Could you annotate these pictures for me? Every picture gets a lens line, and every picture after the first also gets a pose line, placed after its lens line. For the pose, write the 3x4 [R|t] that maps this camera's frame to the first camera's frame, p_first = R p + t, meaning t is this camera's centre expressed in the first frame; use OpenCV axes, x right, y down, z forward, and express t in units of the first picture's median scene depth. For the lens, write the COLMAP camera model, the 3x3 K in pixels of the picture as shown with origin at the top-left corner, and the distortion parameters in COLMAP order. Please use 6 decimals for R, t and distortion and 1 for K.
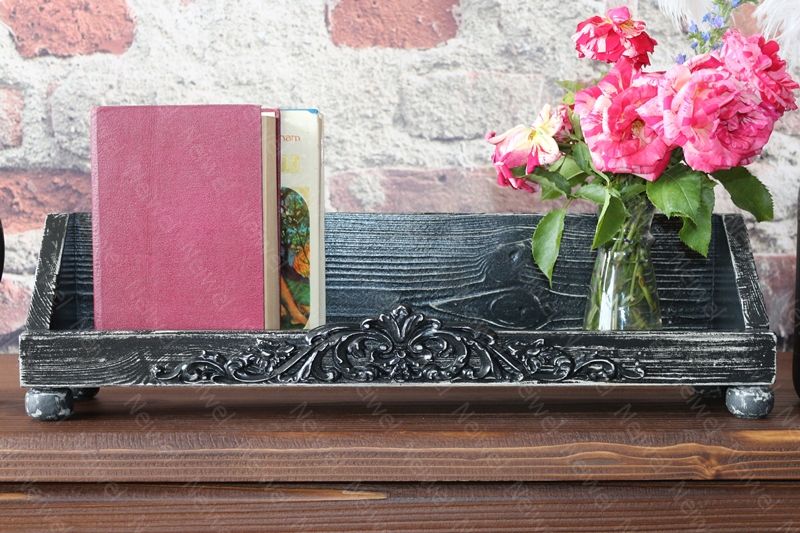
lens RADIAL K [[1185.8, 0, 397.7], [0, 1185.8, 262.8], [0, 0, 1]] dist [-0.022409, 0.000000]
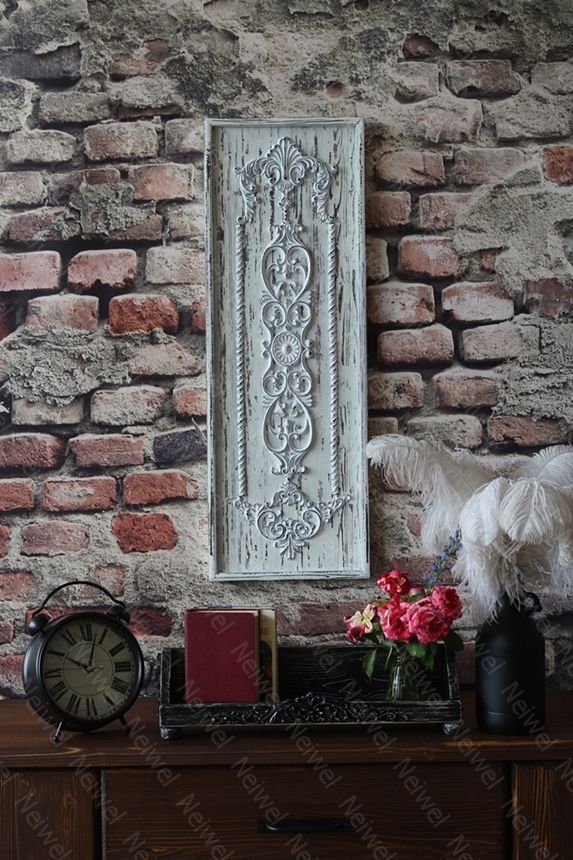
lens RADIAL K [[1274.7, 0, 279.3], [0, 1274.7, 422.3], [0, 0, 1]] dist [-0.022409, 0.000000]
pose [[0.999827, -0.013912, -0.012318, -0.019366], [0.013247, 0.998532, -0.052515, -0.354095], [0.013031, 0.052343, 0.998544, -1.549756]]
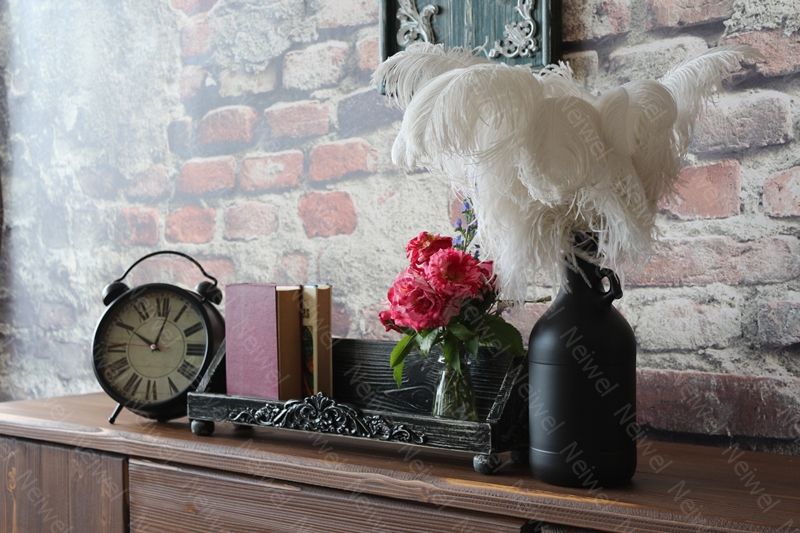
lens RADIAL K [[1185.8, 0, 397.8], [0, 1185.8, 266.9], [0, 0, 1]] dist [-0.022409, 0.000000]
pose [[0.765354, 0.002185, -0.643606, 1.176346], [-0.032278, 0.998866, -0.034994, -0.090541], [0.642800, 0.047557, 0.764556, -0.342619]]
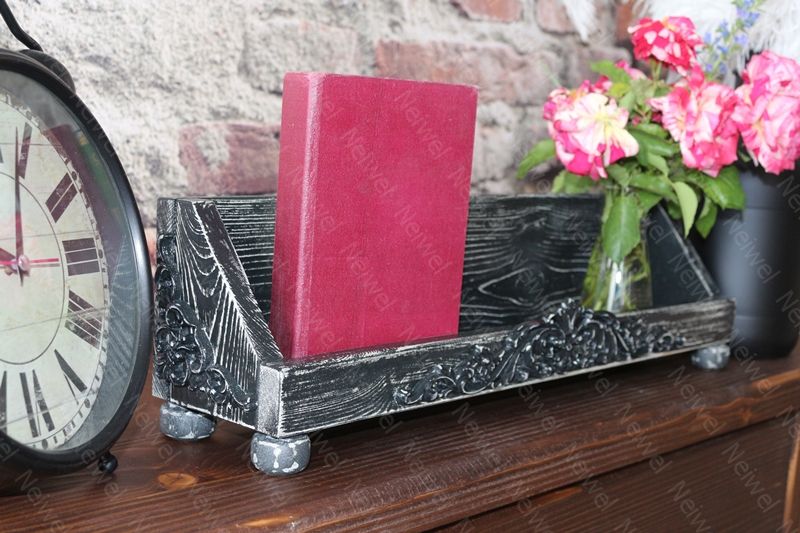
lens RADIAL K [[1185.8, 0, 400.7], [0, 1185.8, 262.7], [0, 0, 1]] dist [-0.022409, 0.000000]
pose [[0.693183, -0.047387, 0.719202, -0.724523], [-0.020068, 0.996181, 0.084979, -0.067813], [-0.720482, -0.073339, 0.689584, 0.369665]]
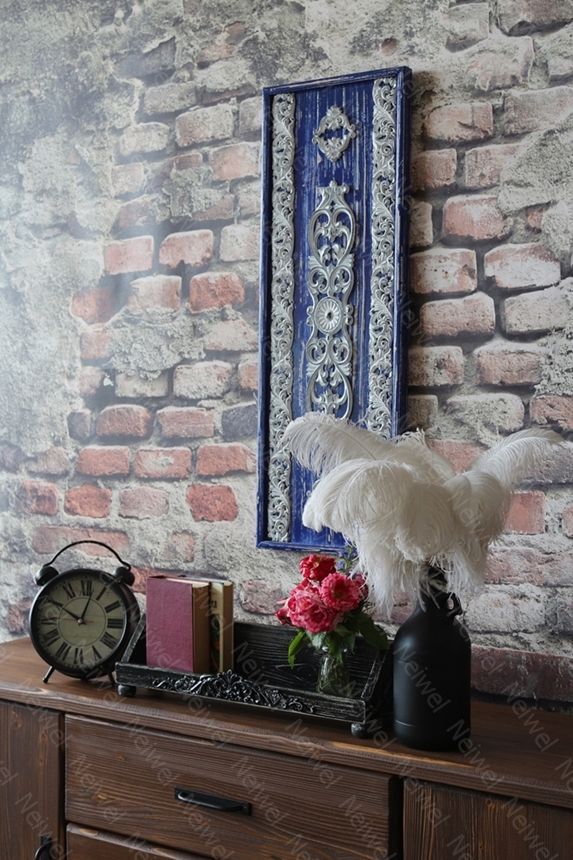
lens RADIAL K [[1274.7, 0, 282.6], [0, 1274.7, 421.2], [0, 0, 1]] dist [-0.022409, 0.000000]
pose [[0.816308, 0.012078, -0.577490, 1.455808], [-0.039284, 0.998627, -0.034643, -0.354577], [0.576279, 0.050966, 0.815662, -1.025034]]
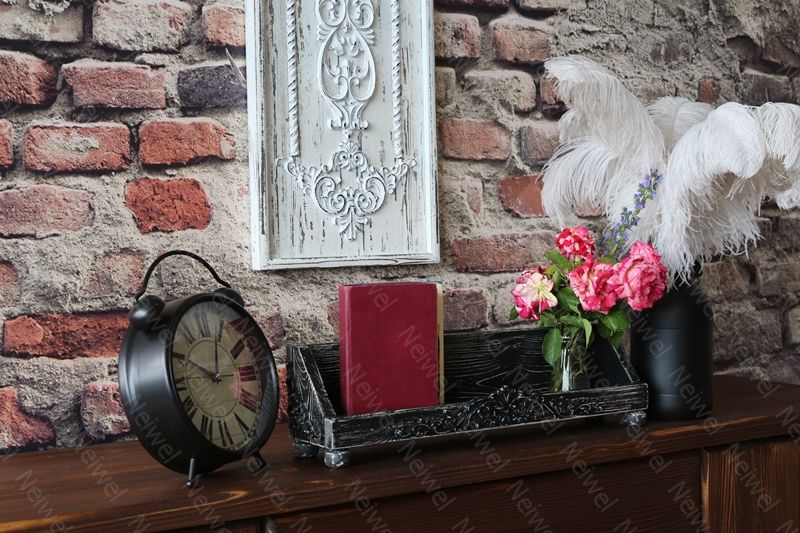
lens RADIAL K [[1185.8, 0, 390.8], [0, 1185.8, 270.0], [0, 0, 1]] dist [-0.022409, 0.000000]
pose [[0.859703, -0.032574, 0.509755, -1.003970], [0.047677, 0.998725, -0.016587, -0.113476], [-0.508565, 0.038564, 0.860160, -0.500984]]
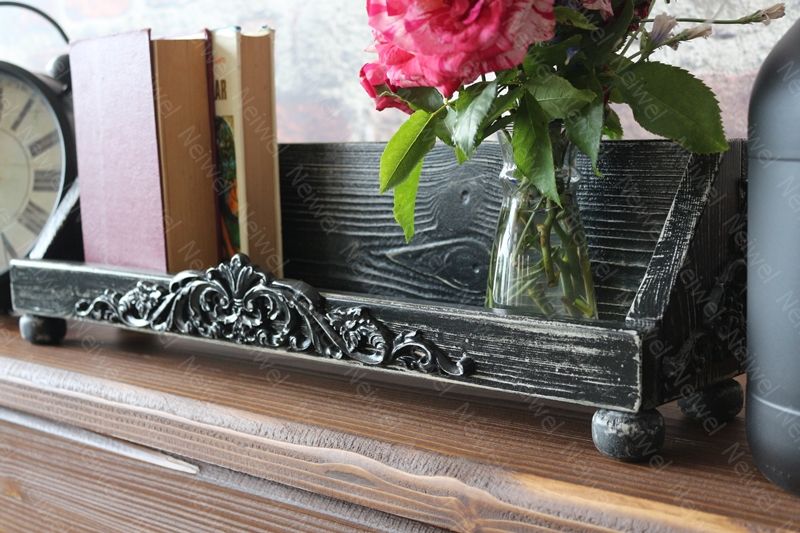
lens RADIAL K [[1185.8, 0, 387.2], [0, 1185.8, 262.6], [0, 0, 1]] dist [-0.022409, 0.000000]
pose [[0.716820, 0.061533, -0.694538, 0.595276], [-0.011973, 0.997038, 0.075977, -0.021288], [0.697155, -0.046146, 0.715434, 0.416105]]
